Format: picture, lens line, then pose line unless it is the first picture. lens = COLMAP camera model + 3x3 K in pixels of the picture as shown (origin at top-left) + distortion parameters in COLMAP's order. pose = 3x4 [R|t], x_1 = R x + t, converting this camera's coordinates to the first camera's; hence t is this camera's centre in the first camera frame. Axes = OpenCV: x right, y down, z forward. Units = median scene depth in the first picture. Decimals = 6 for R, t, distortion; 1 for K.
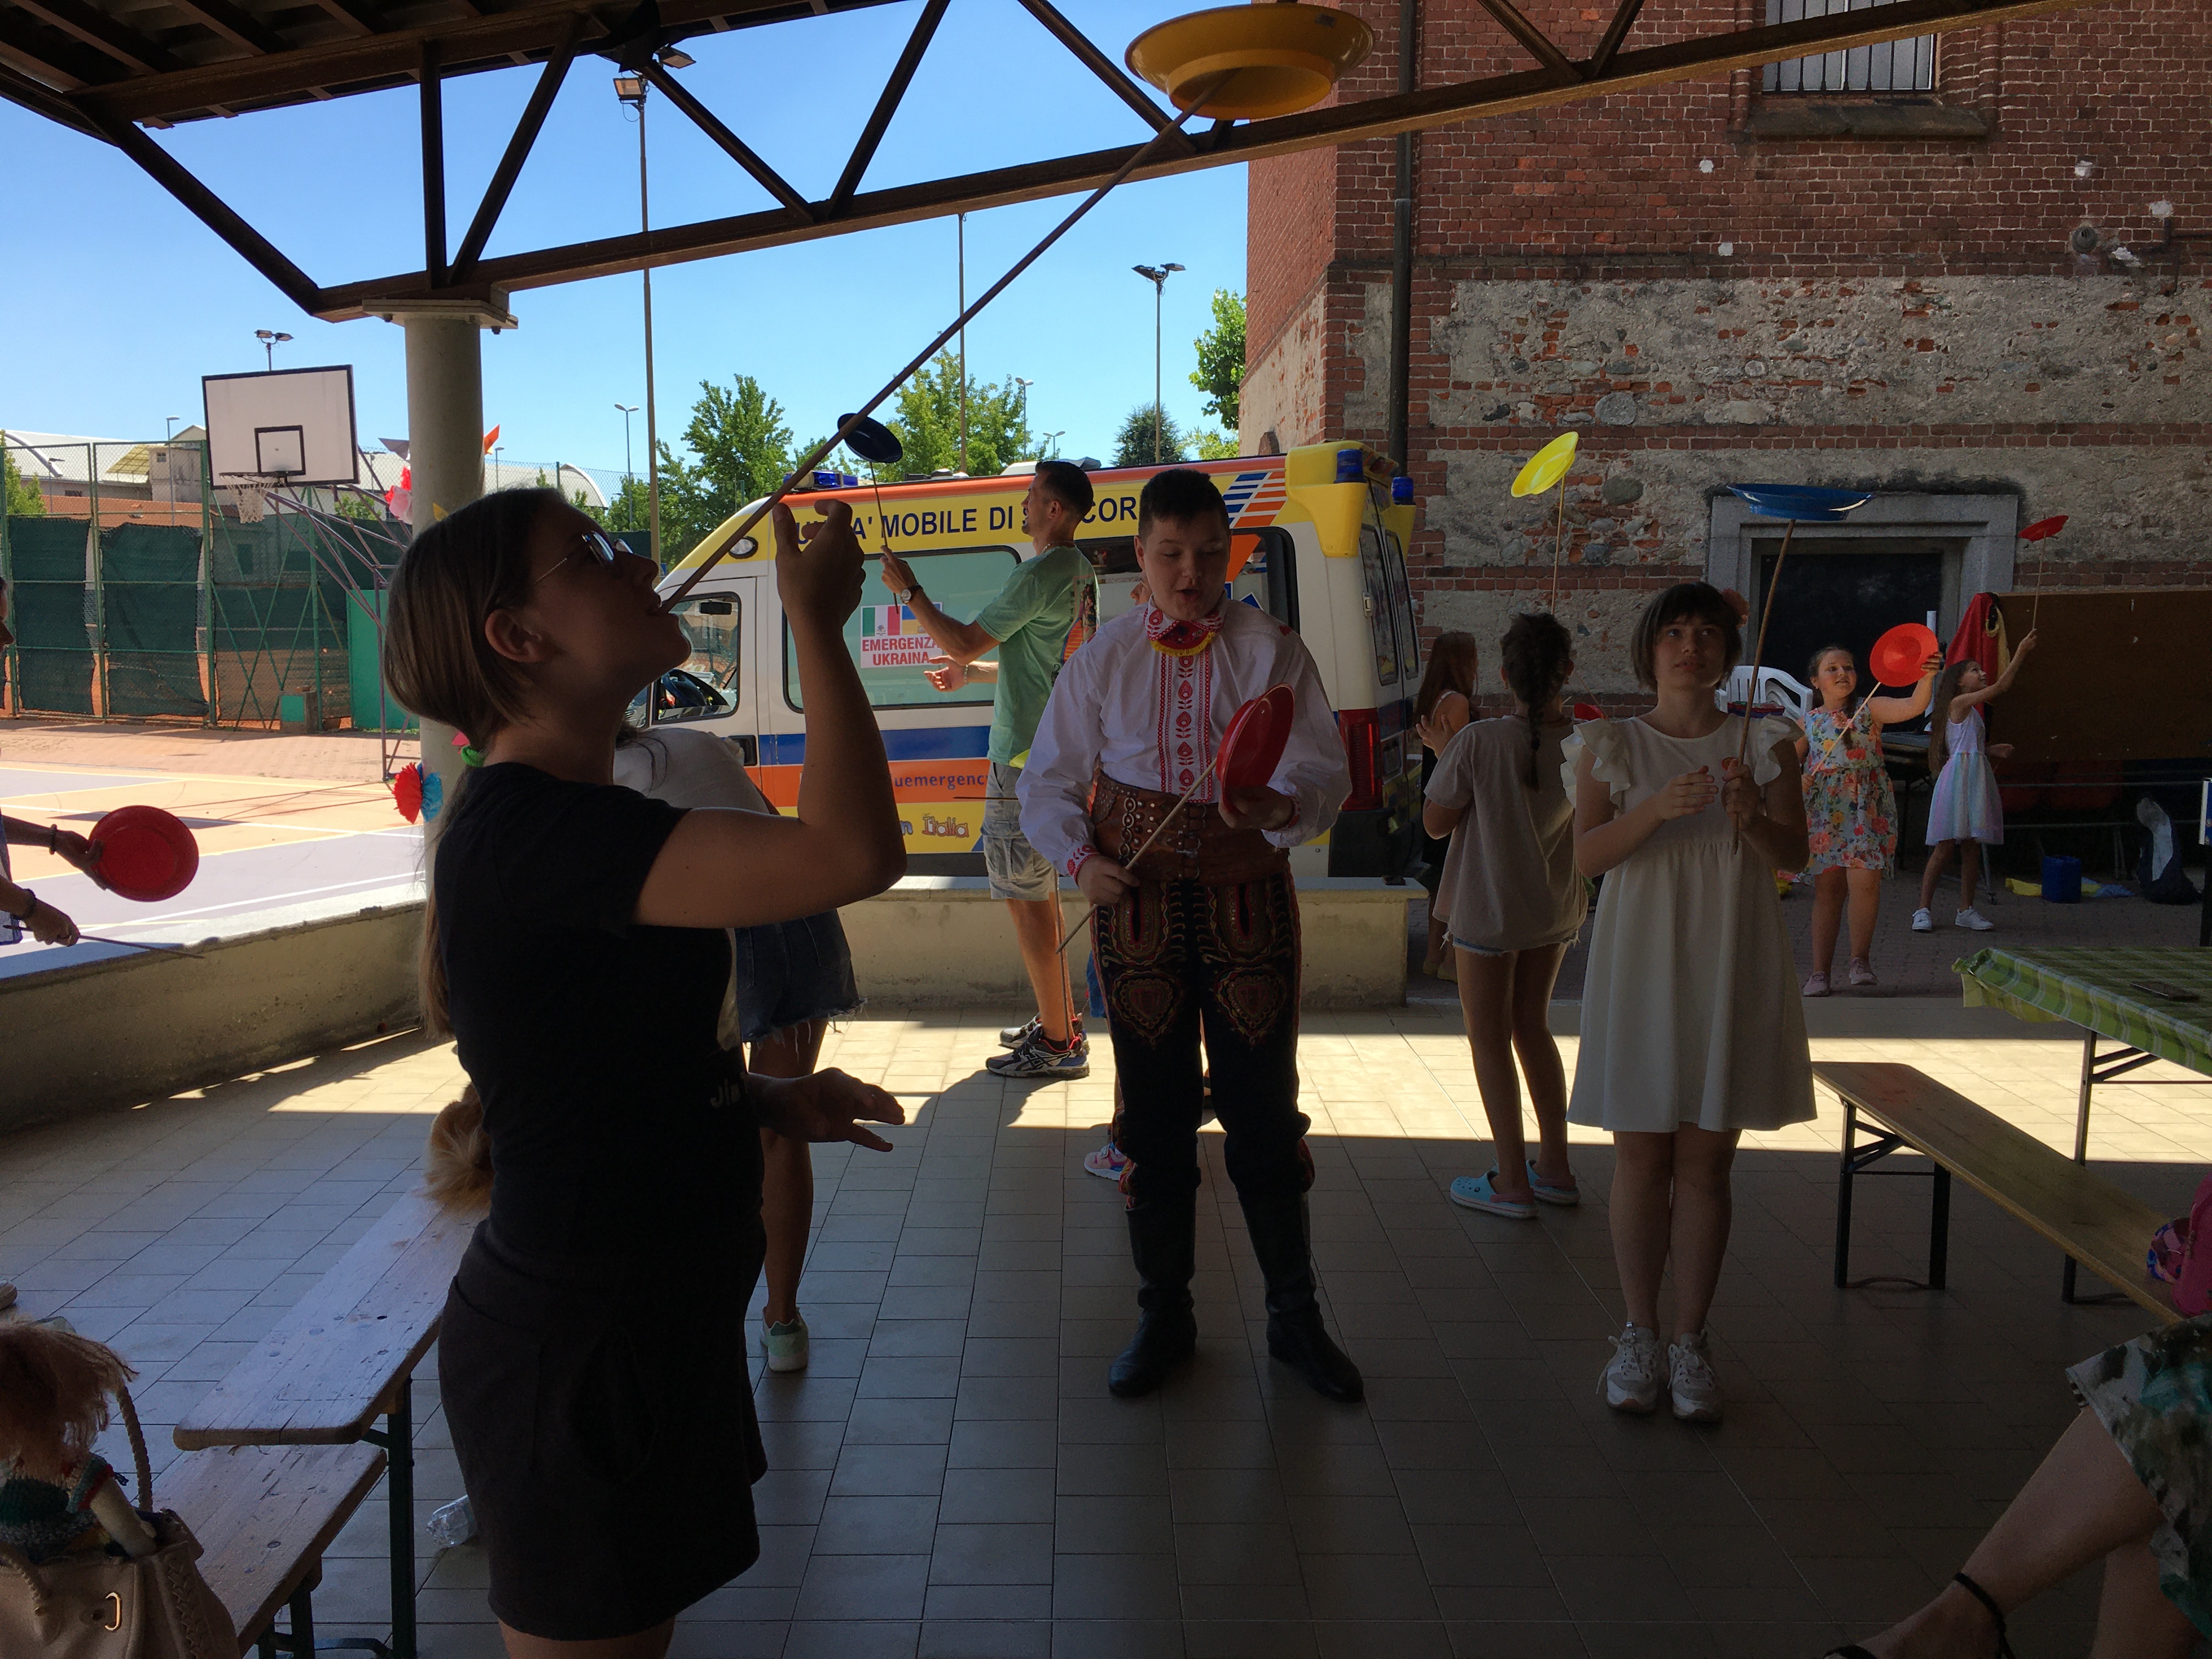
lens RADIAL K [[1891.2, 0, 1106.0], [0, 1891.2, 829.5], [0, 0, 1]] dist [0.094052, -0.138121]
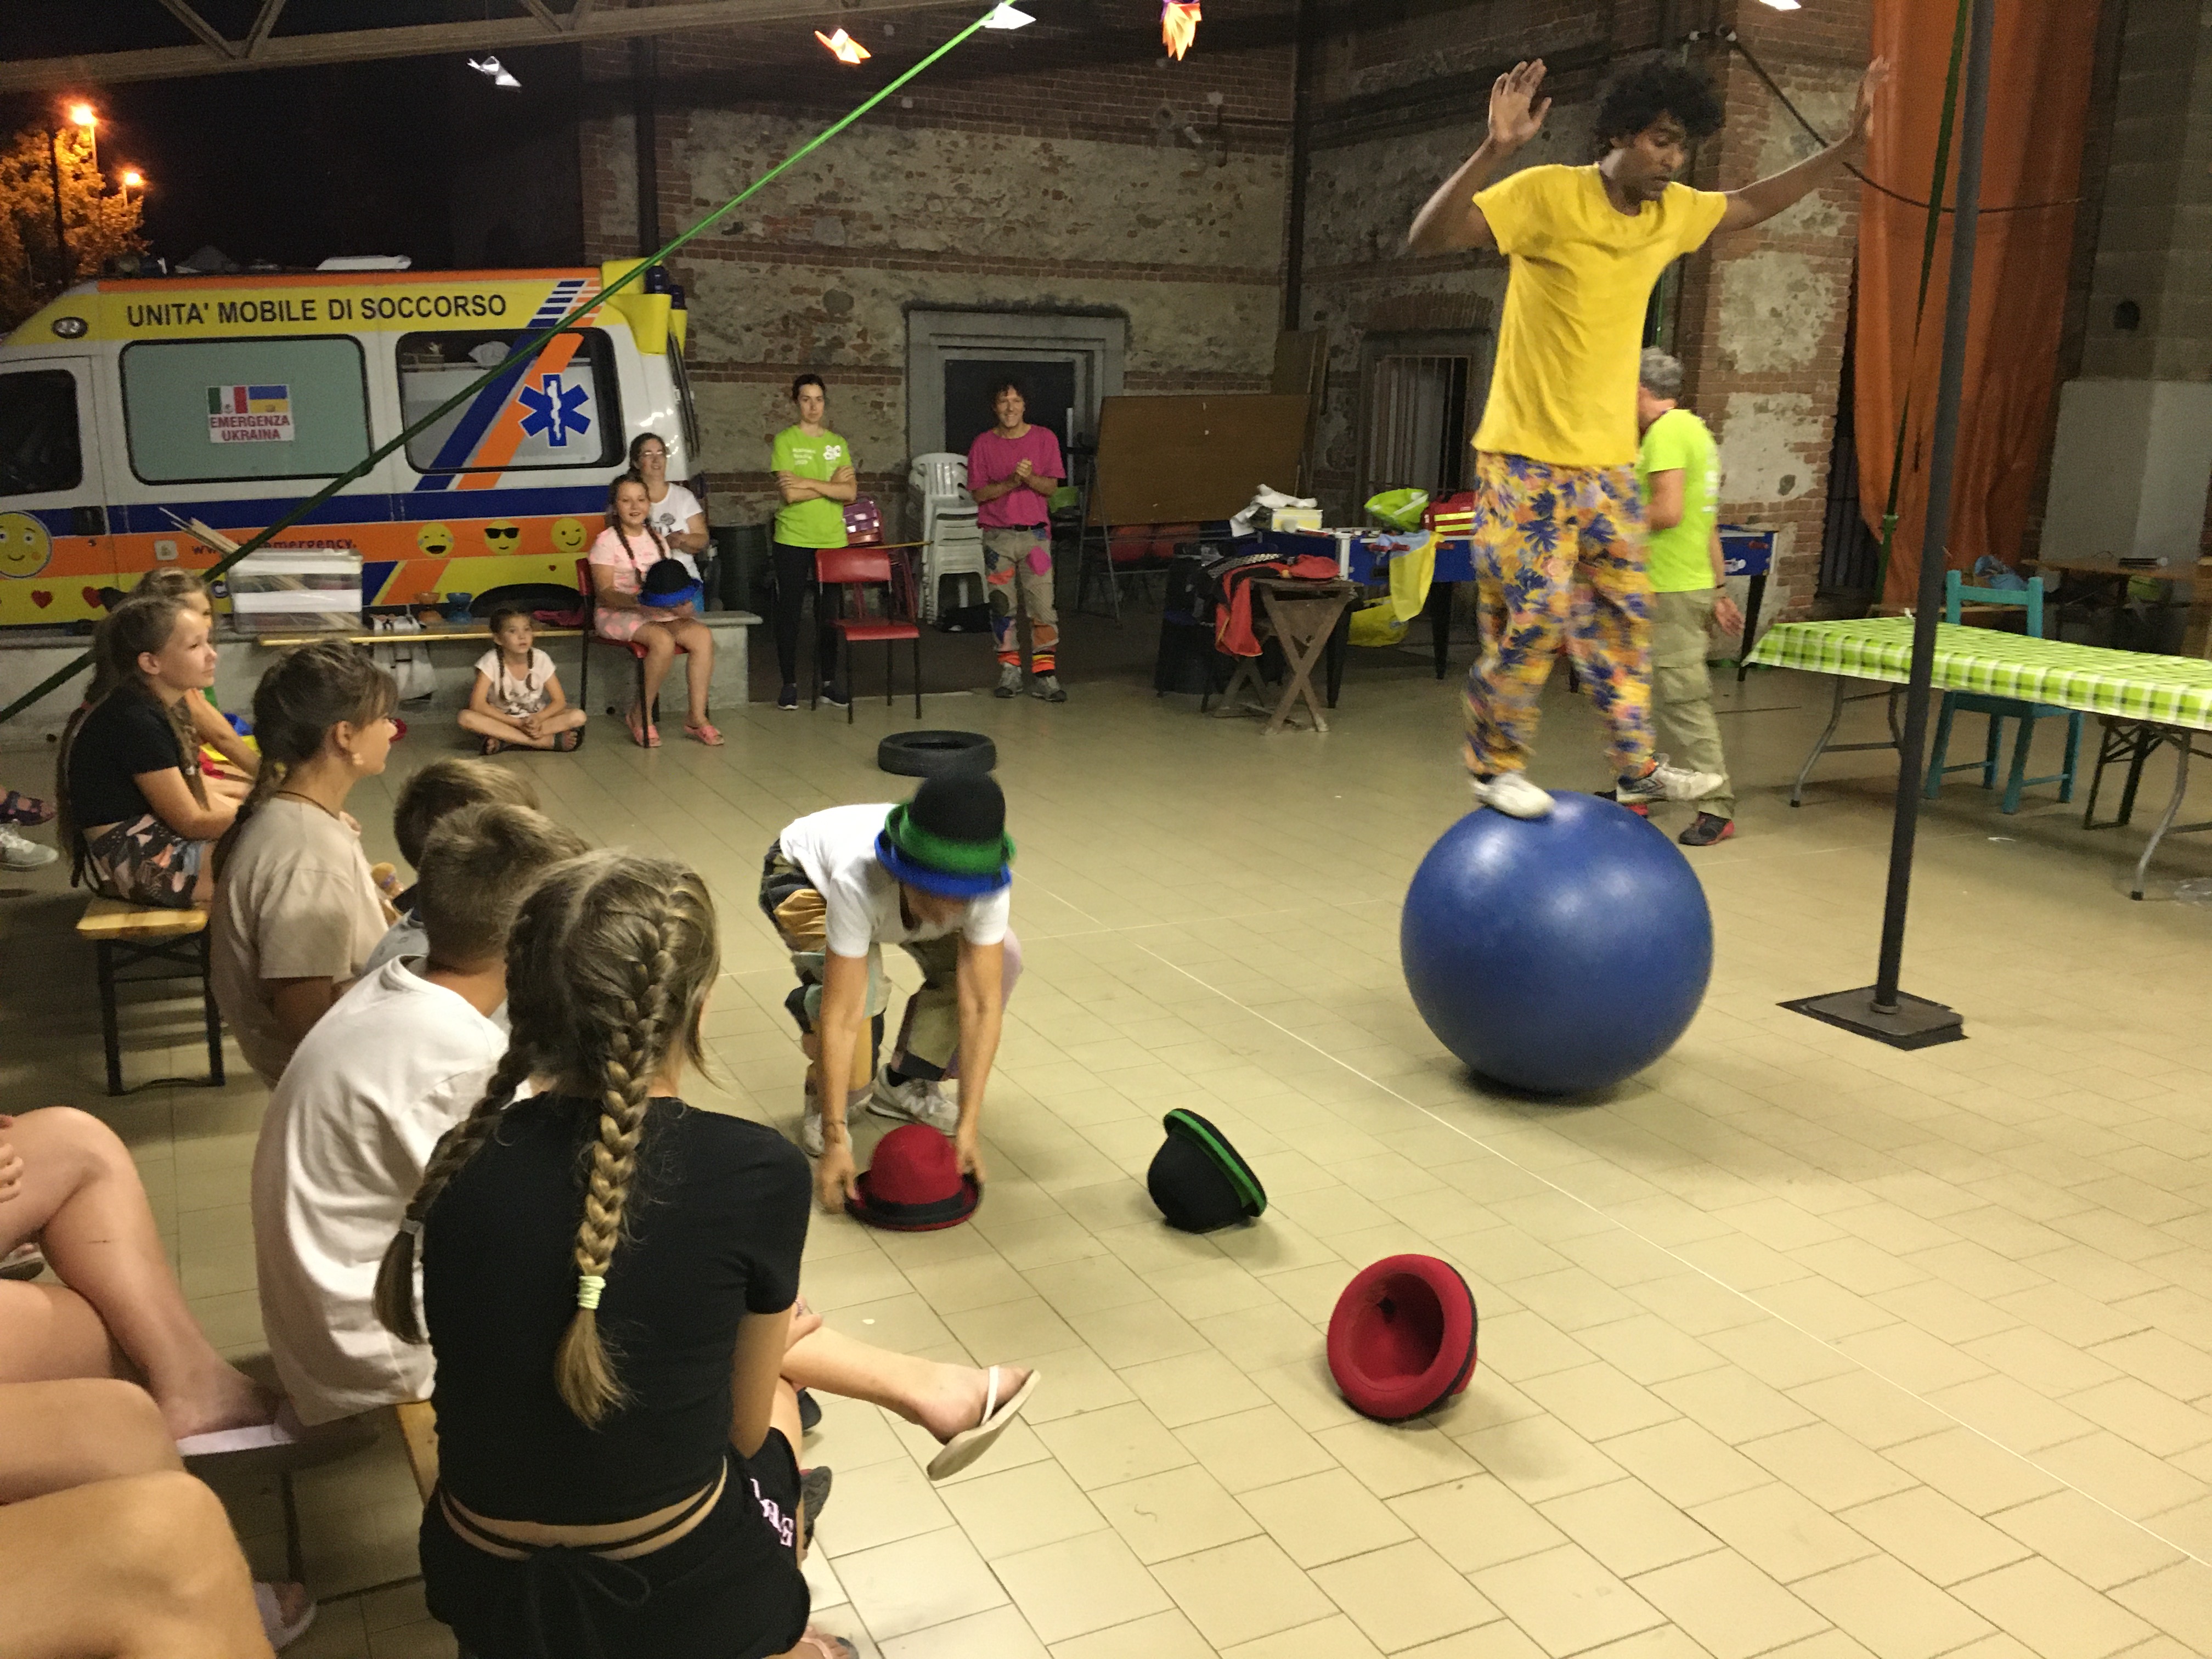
lens RADIAL K [[1891.2, 0, 1106.0], [0, 1891.2, 829.5], [0, 0, 1]] dist [0.094052, -0.138121]
pose [[0.899668, -0.081421, 0.428914, -0.123510], [0.033063, 0.992341, 0.119025, 0.016967], [-0.435320, -0.092902, 0.895469, -0.191881]]
